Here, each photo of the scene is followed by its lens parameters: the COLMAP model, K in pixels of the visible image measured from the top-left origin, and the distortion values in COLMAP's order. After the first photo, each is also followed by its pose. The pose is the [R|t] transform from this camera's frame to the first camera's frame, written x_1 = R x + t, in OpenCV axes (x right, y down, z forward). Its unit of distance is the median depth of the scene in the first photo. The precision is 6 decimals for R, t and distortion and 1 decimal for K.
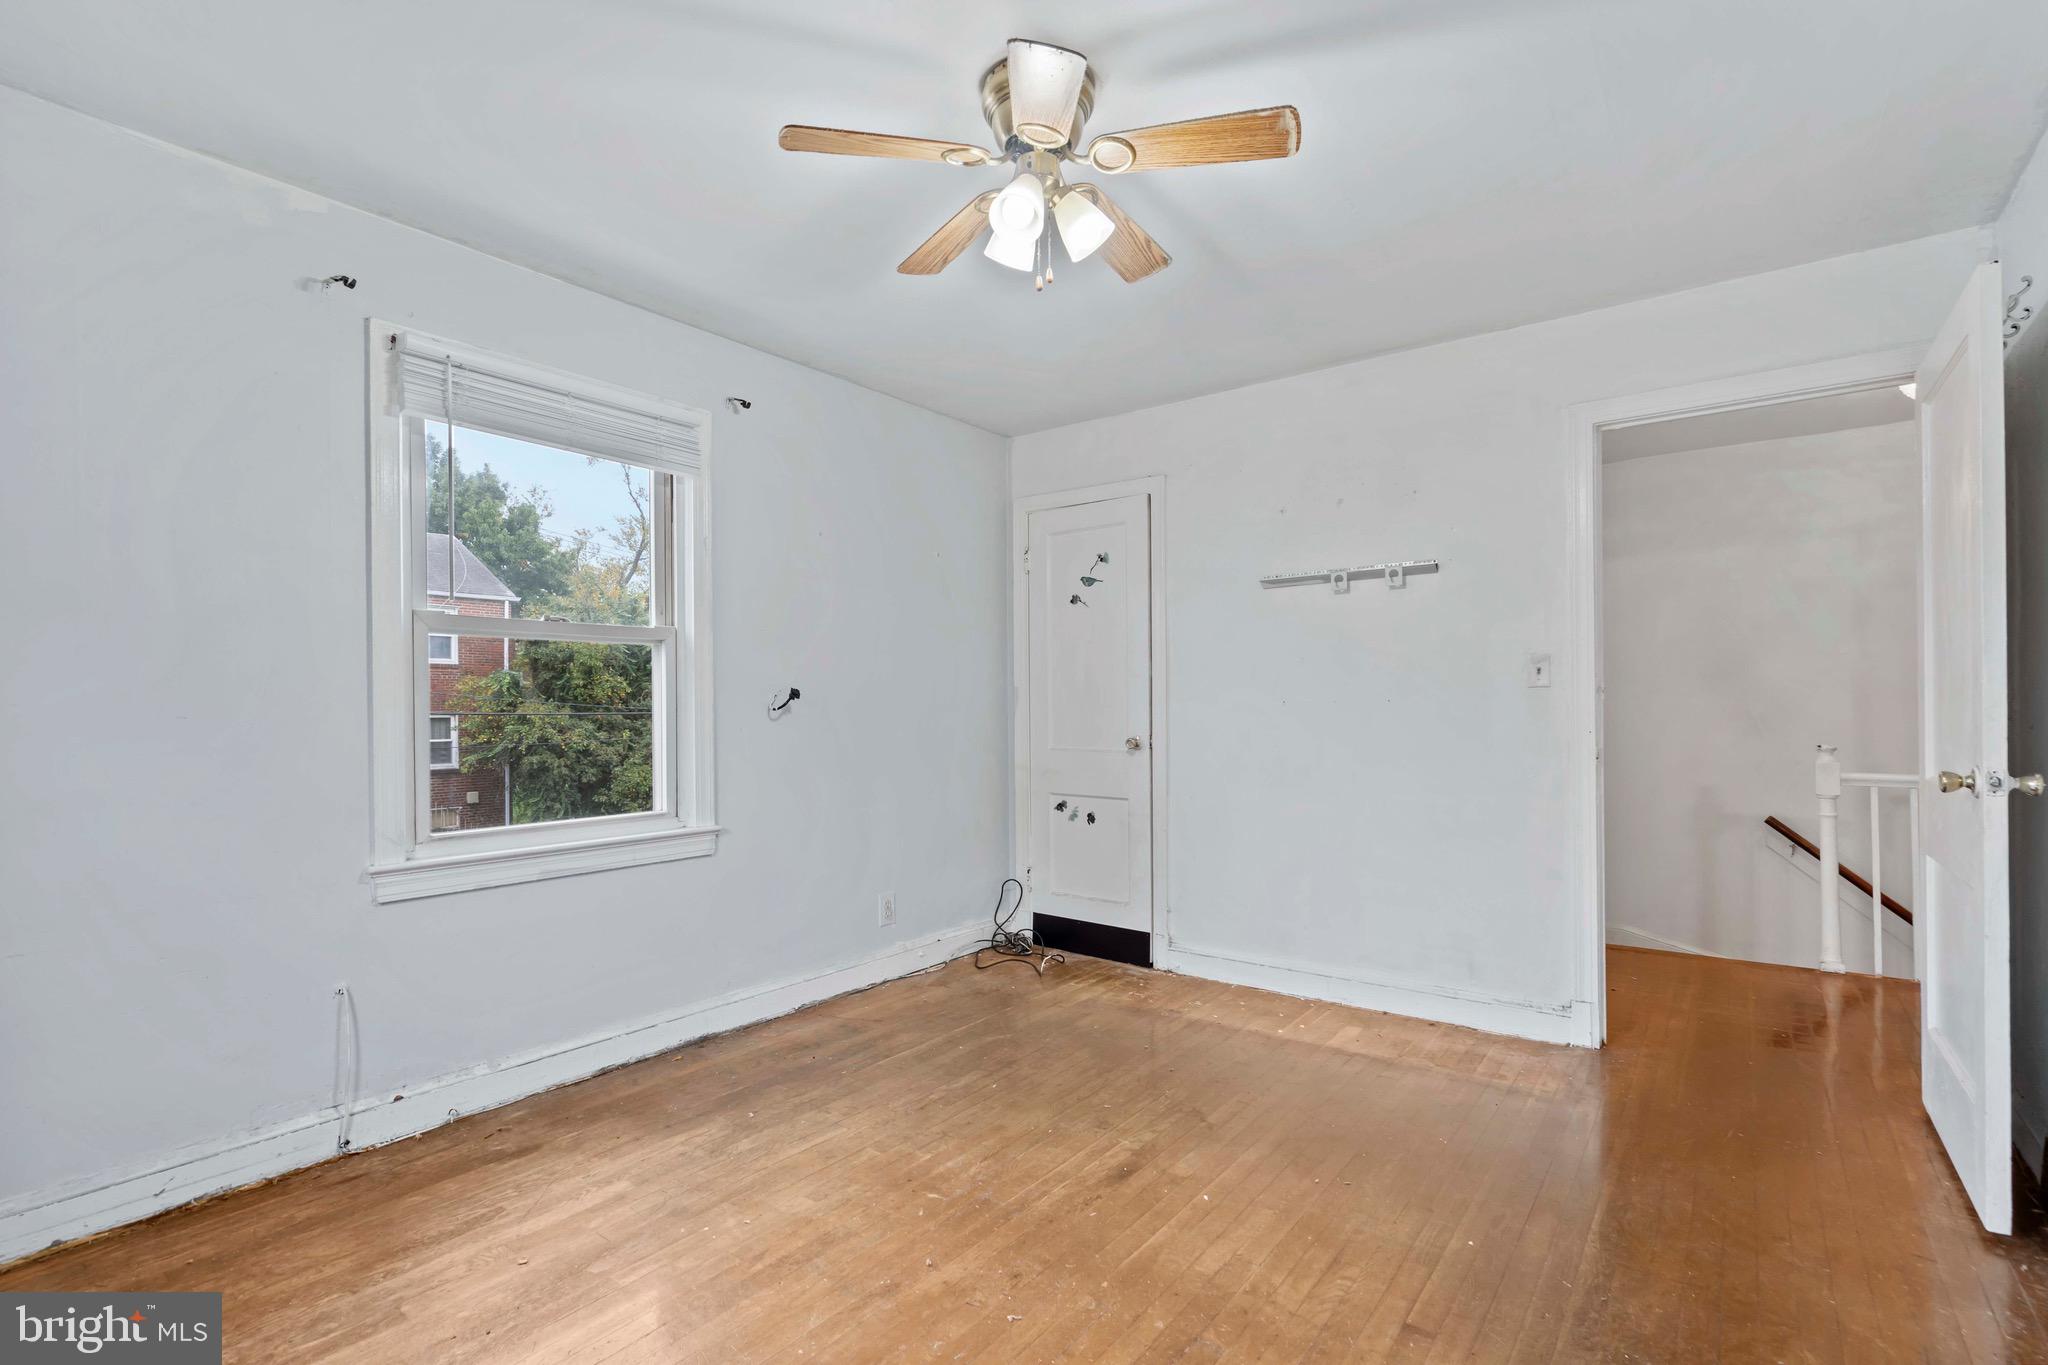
lens RADIAL K [[941.0, 0, 1017.2], [0, 941.0, 699.3], [0, 0, 1]] dist [-0.008772, 0.004889]
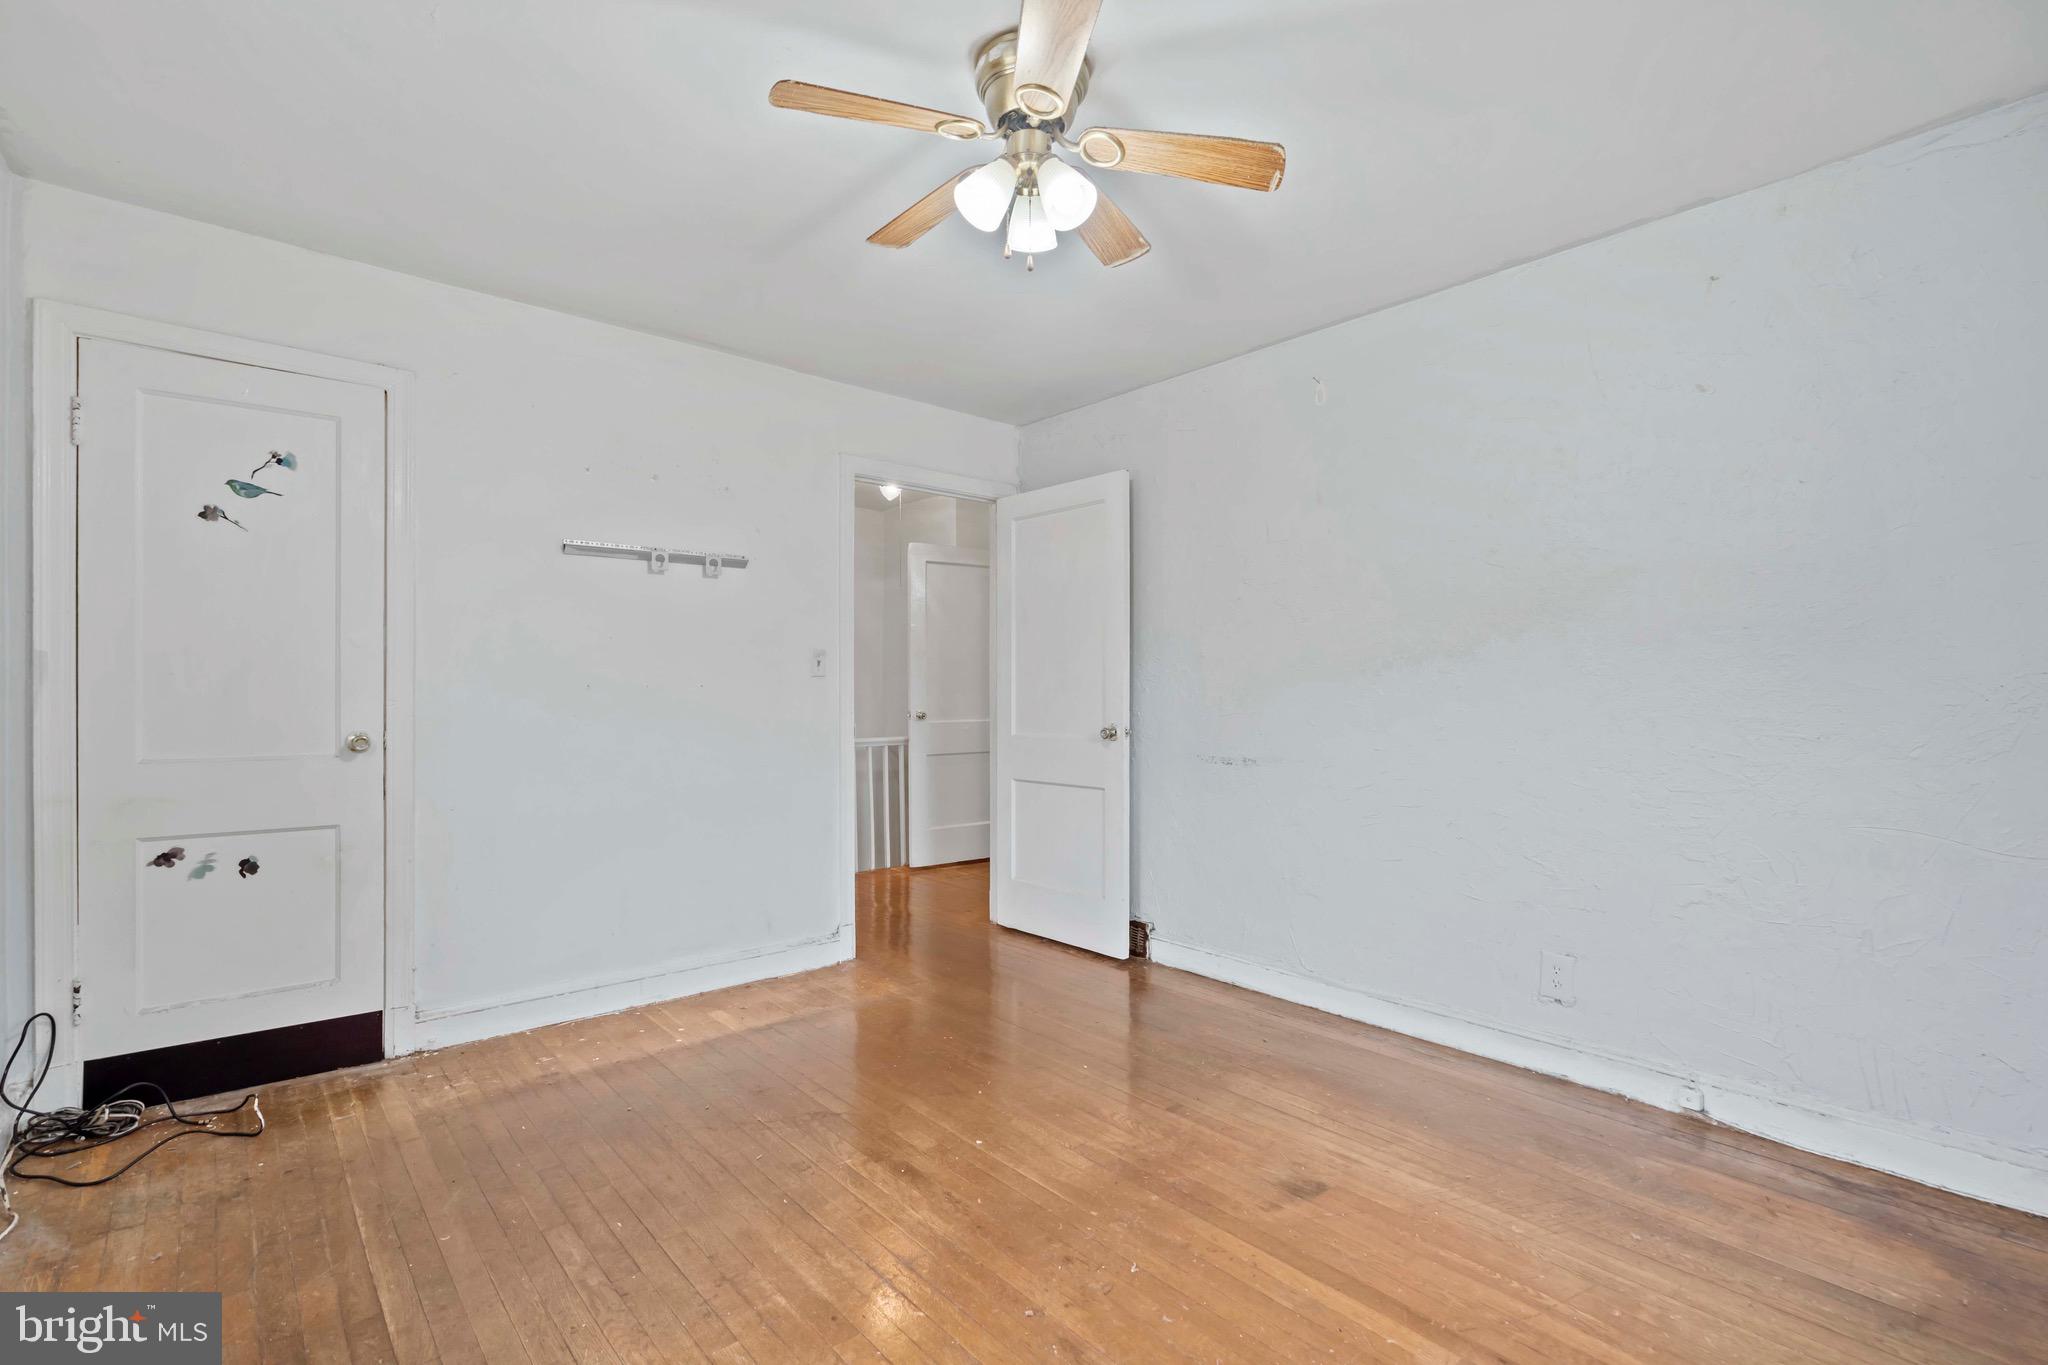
lens RADIAL K [[941.0, 0, 1020.5], [0, 941.0, 681.5], [0, 0, 1]] dist [-0.008772, 0.004889]
pose [[0.201181, 0.017905, 0.979391, -0.516980], [-0.009388, 0.999822, -0.016350, 0.009722], [-0.979509, -0.005905, 0.201313, 0.442420]]
